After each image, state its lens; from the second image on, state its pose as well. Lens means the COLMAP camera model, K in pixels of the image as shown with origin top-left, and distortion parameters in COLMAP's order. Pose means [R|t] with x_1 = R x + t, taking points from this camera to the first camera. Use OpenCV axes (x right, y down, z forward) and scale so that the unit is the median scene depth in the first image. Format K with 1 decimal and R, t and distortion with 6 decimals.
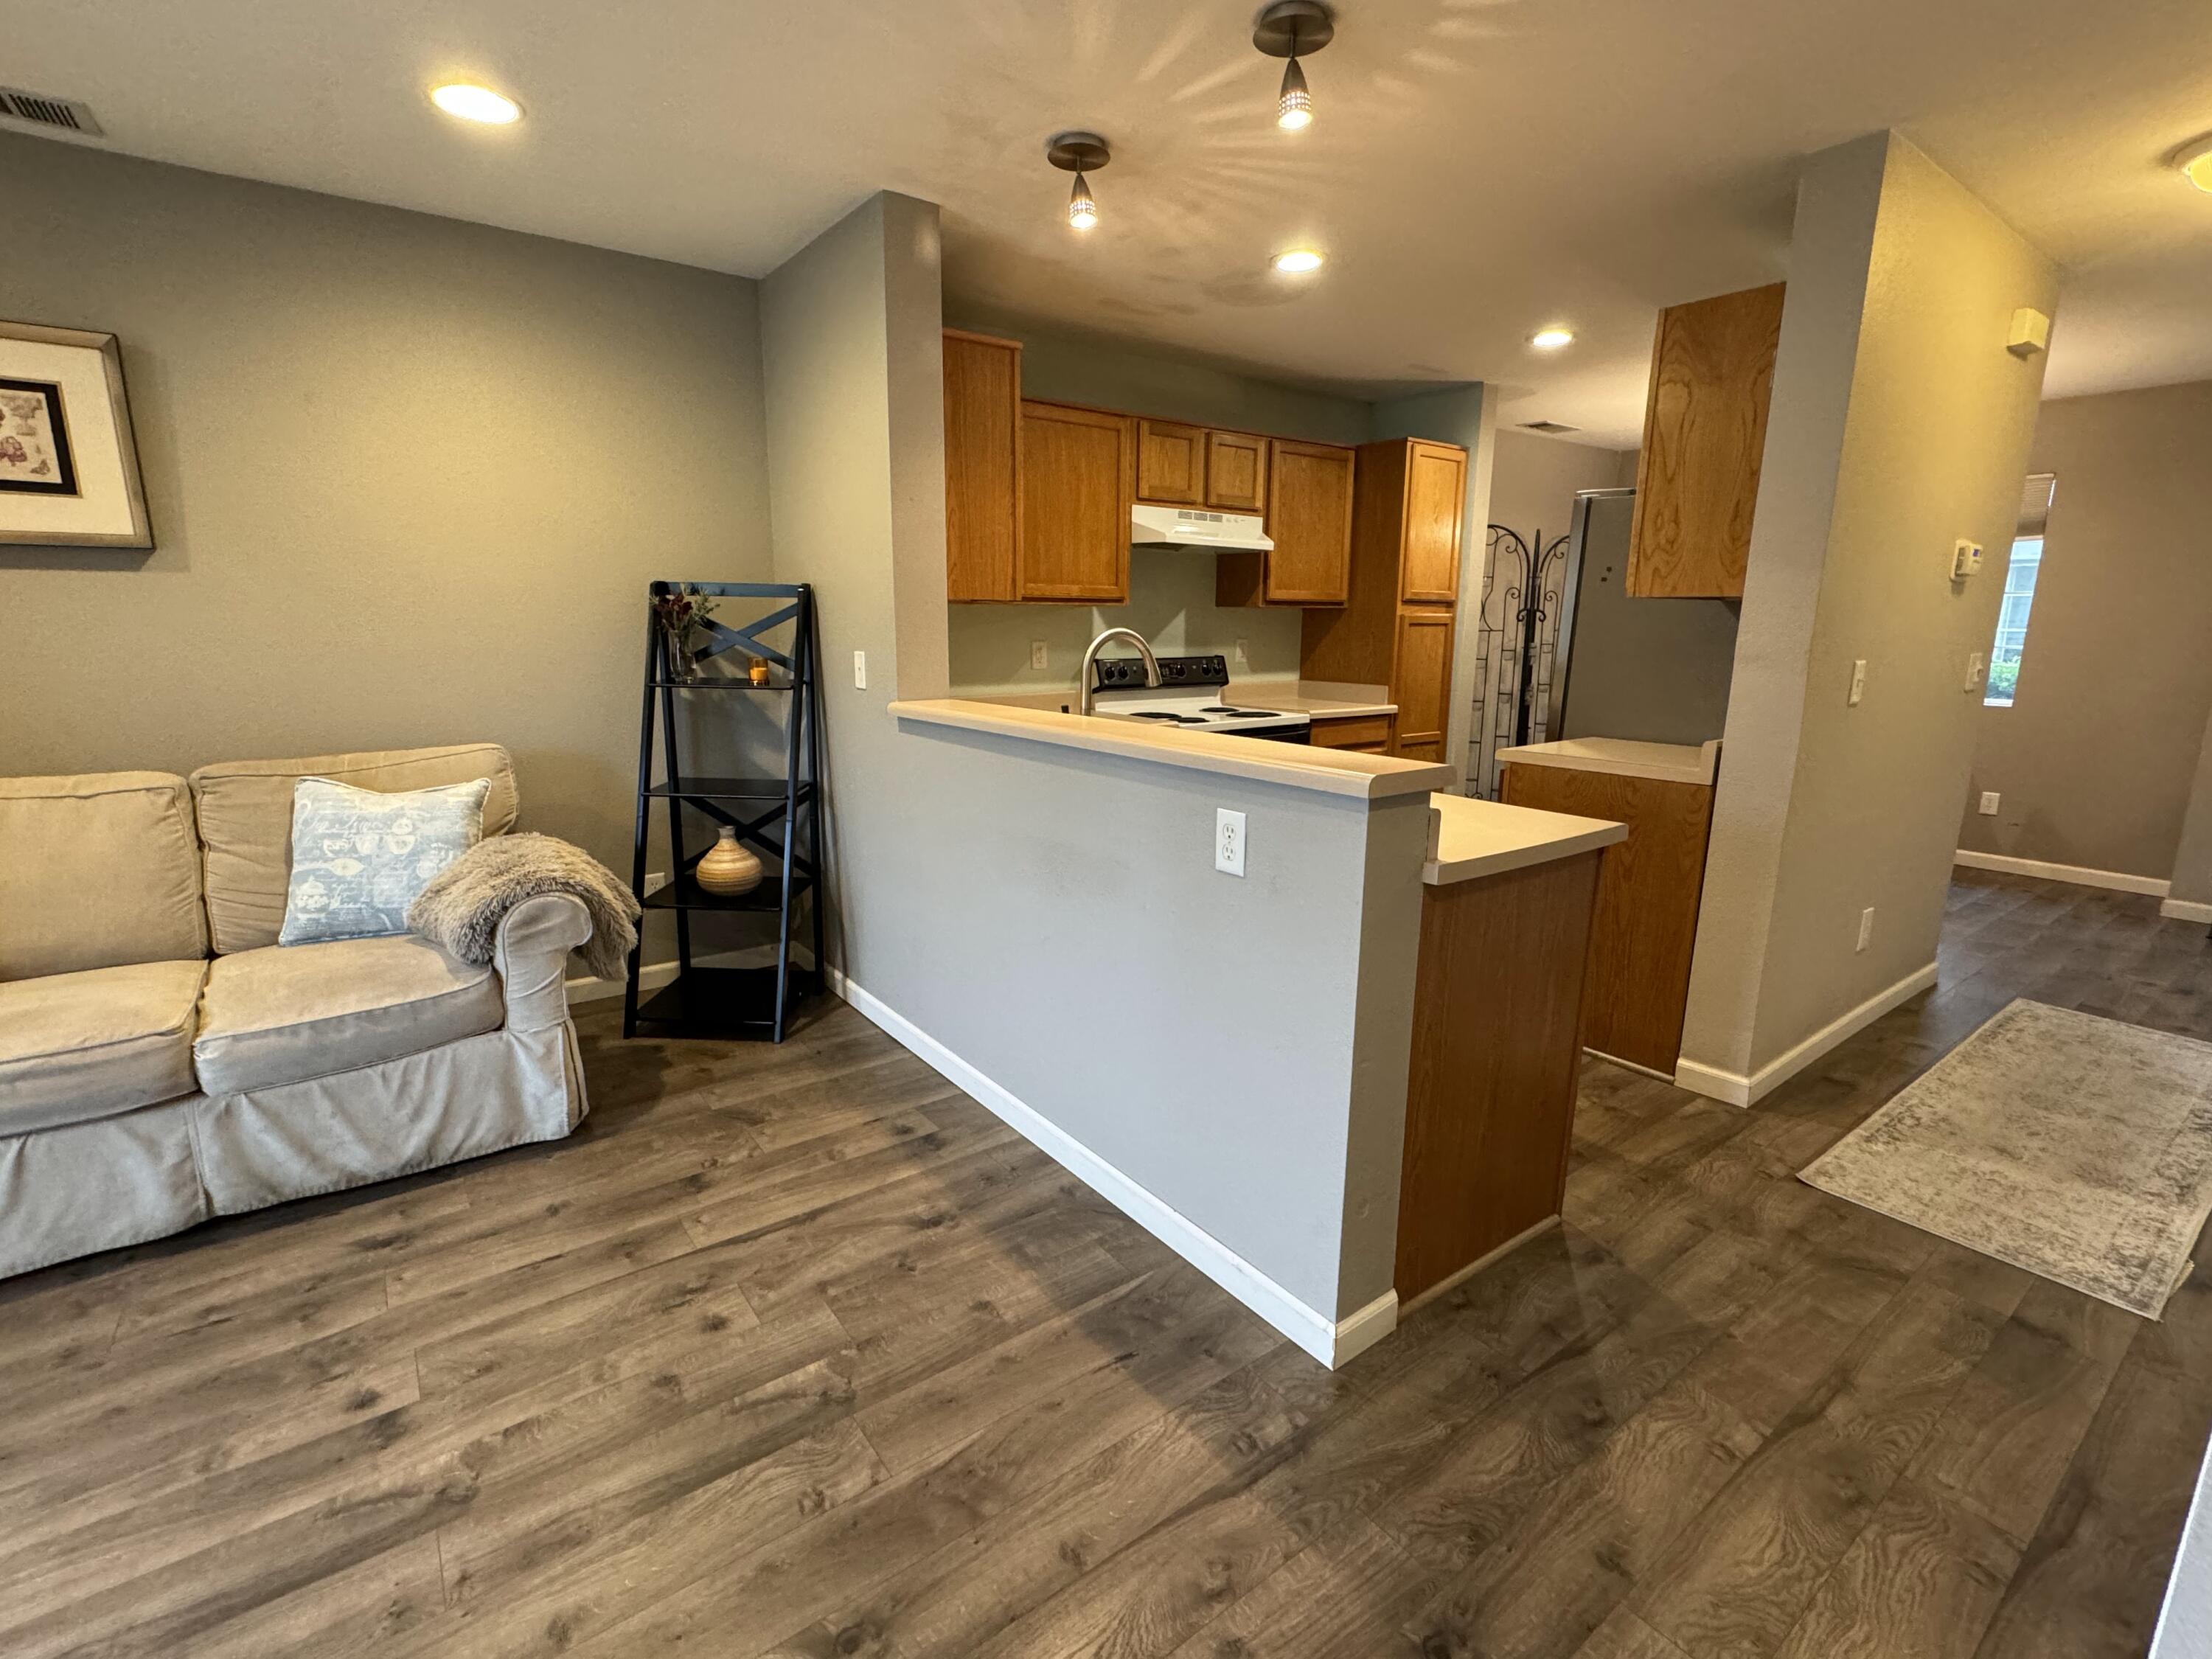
lens RADIAL K [[1011.7, 0, 1100.9], [0, 1011.7, 829.2], [0, 0, 1]] dist [-0.000493, -0.000293]
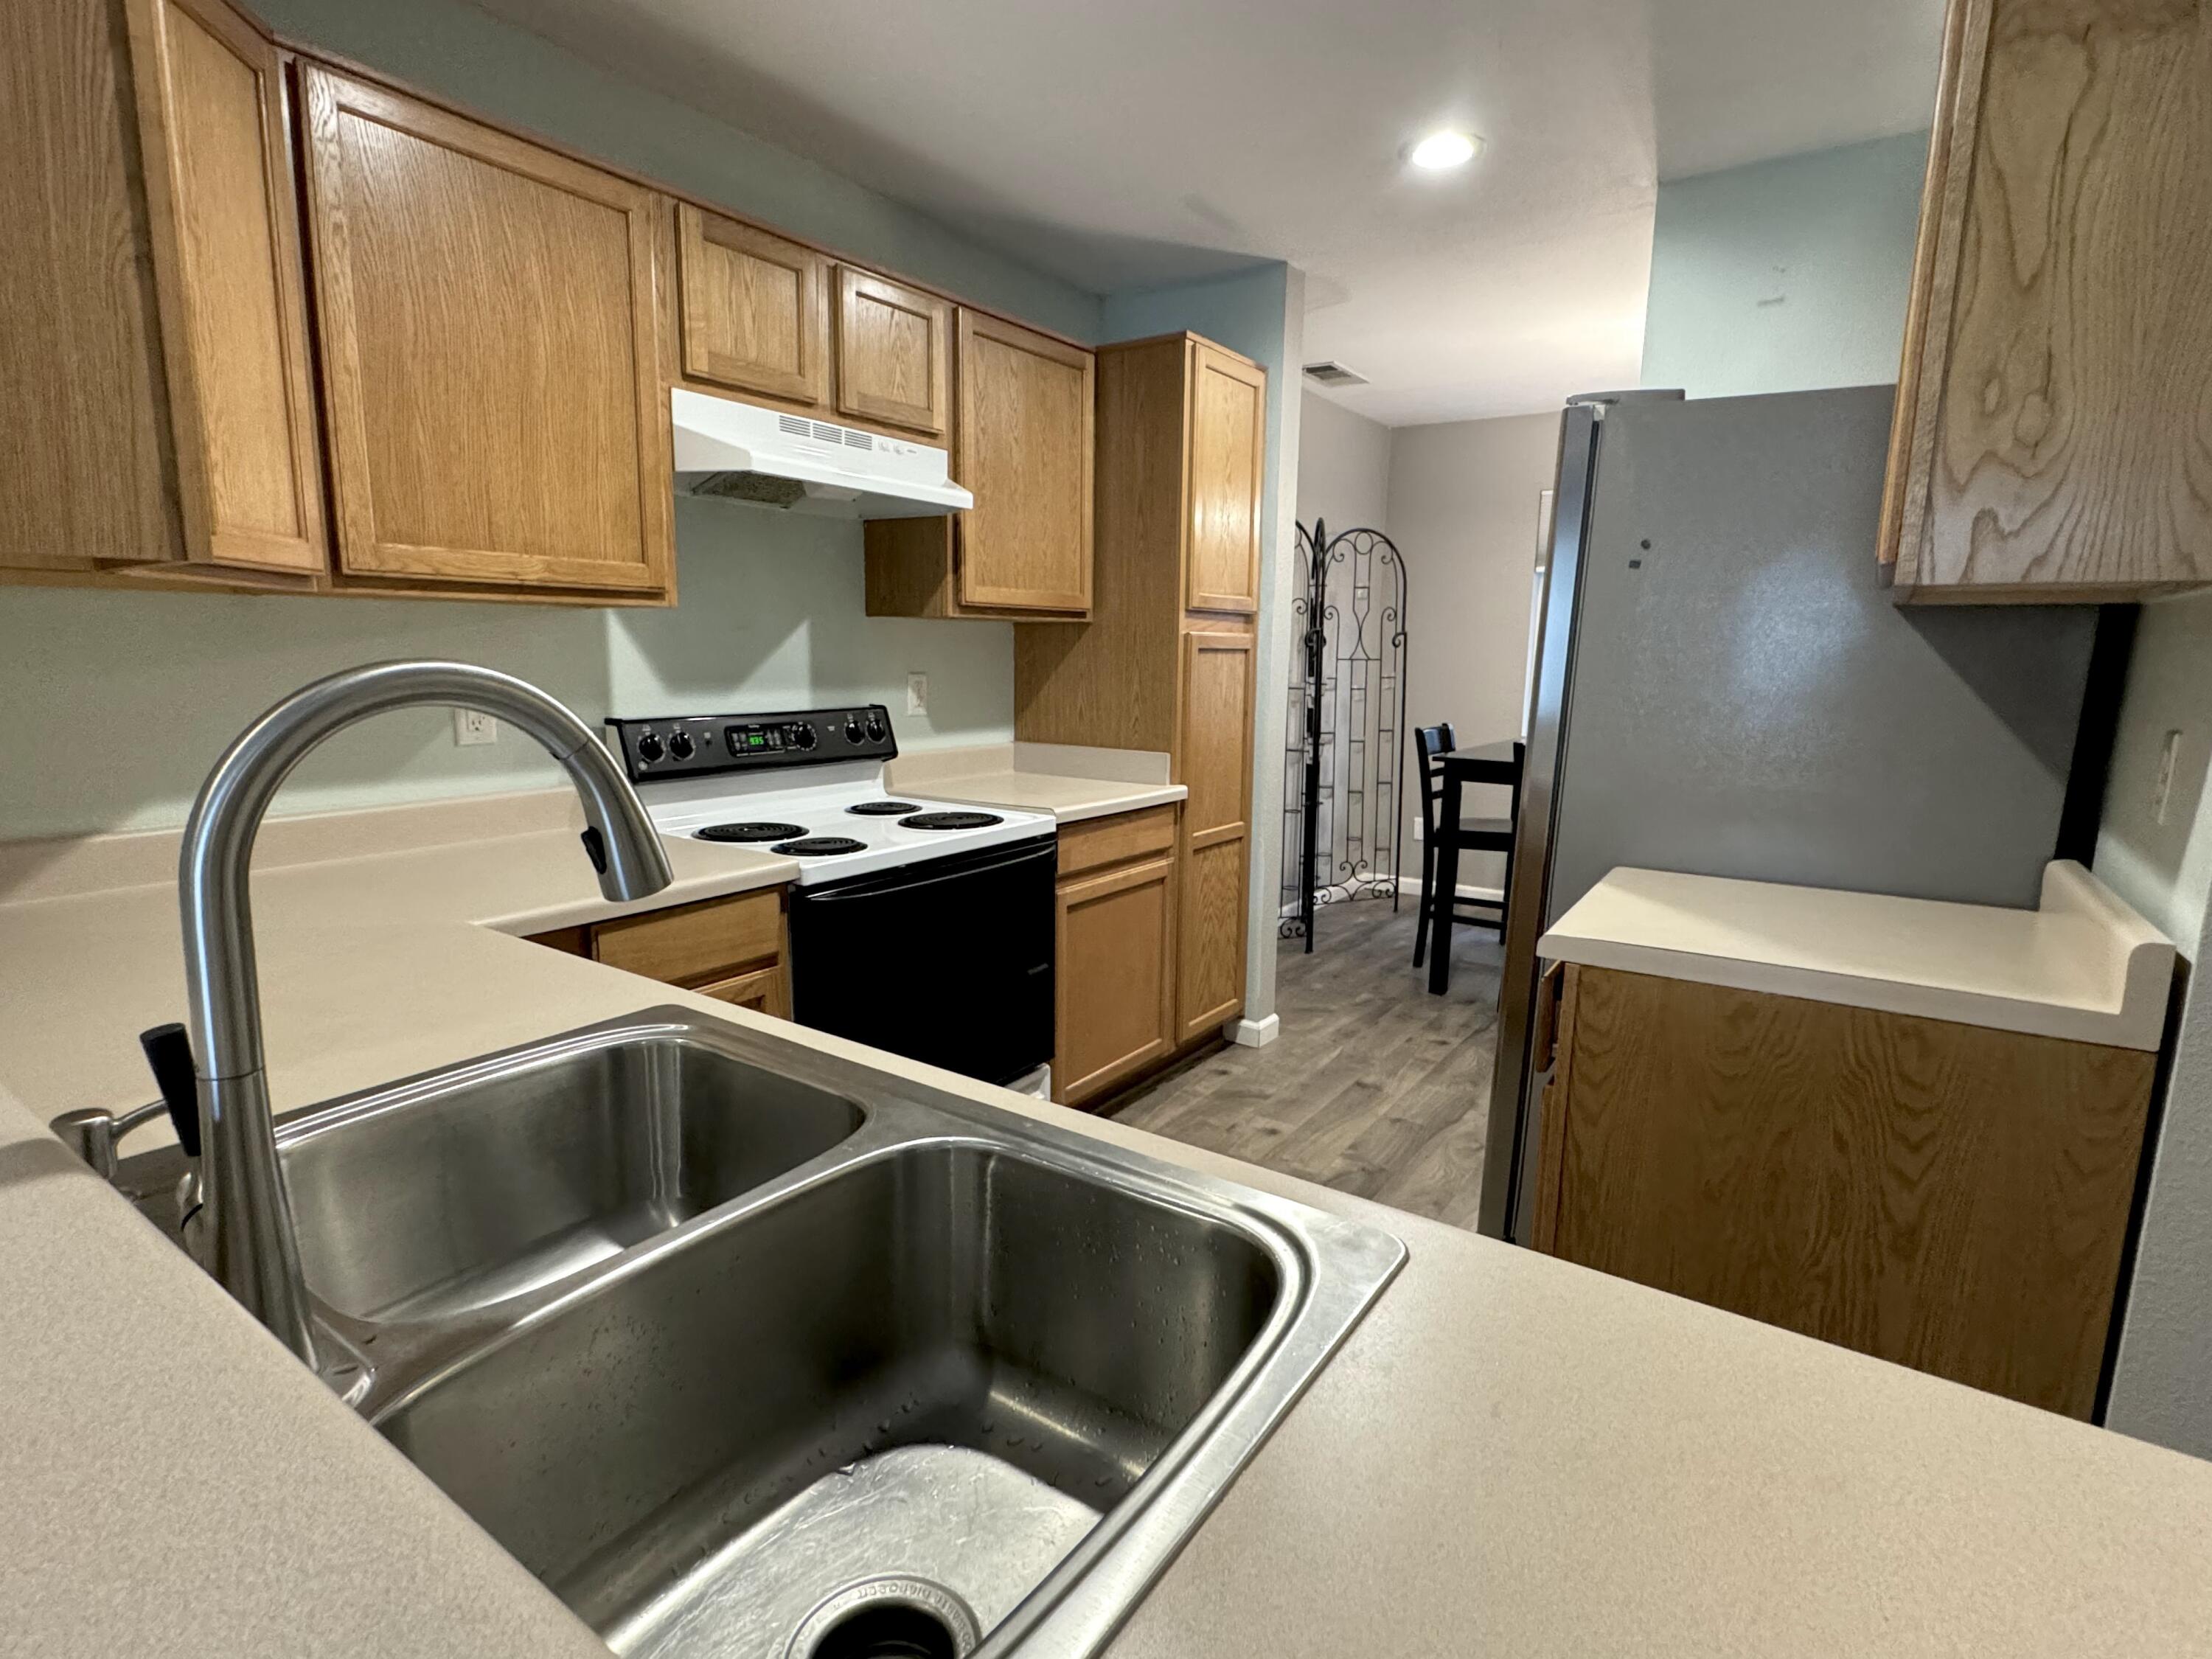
lens RADIAL K [[1097.9, 0, 1097.0], [0, 1097.9, 832.1], [0, 0, 1]] dist [-0.000214, -0.000913]
pose [[0.949689, -0.046201, 0.309769, 0.077277], [0.057482, 0.997971, -0.027385, -0.144959], [-0.307875, 0.043813, 0.950417, 0.727797]]
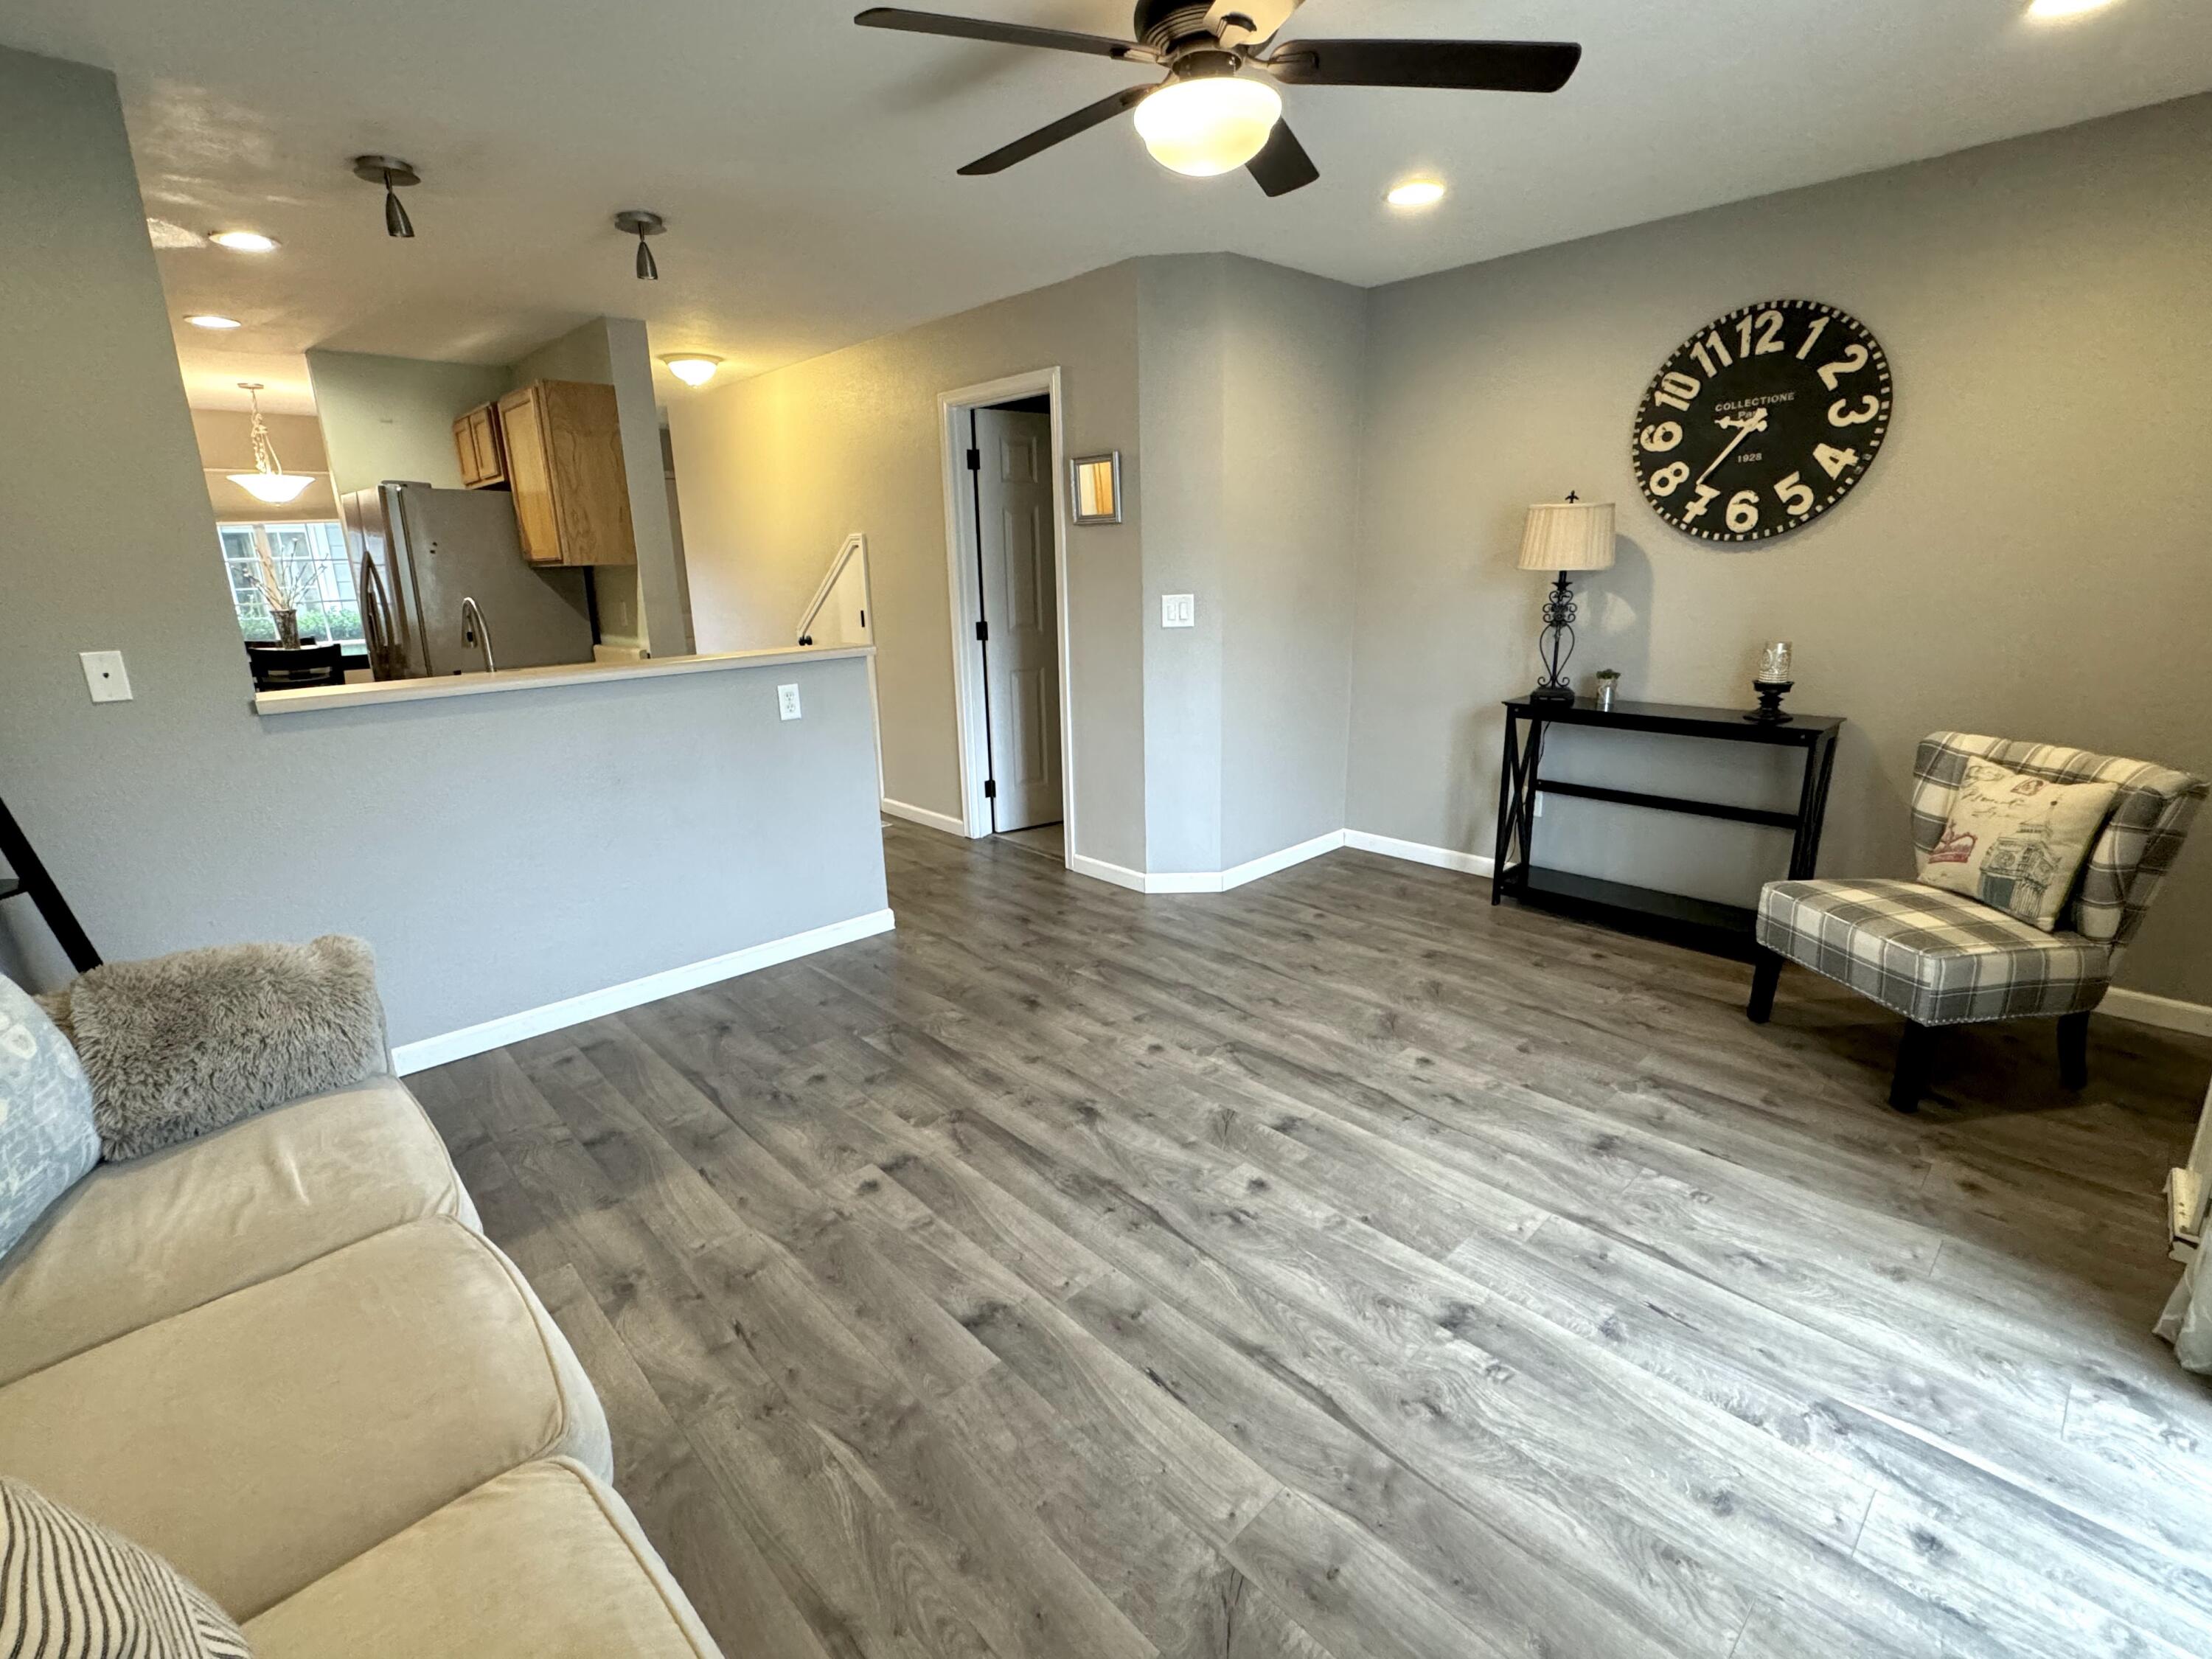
lens RADIAL K [[1011.7, 0, 1102.2], [0, 1011.7, 826.8], [0, 0, 1]] dist [-0.000493, -0.000293]
pose [[-0.115537, -0.259057, 0.958927, -1.218629], [0.227643, 0.932792, 0.279424, -0.111116], [-0.966866, 0.250577, -0.048800, 0.416044]]
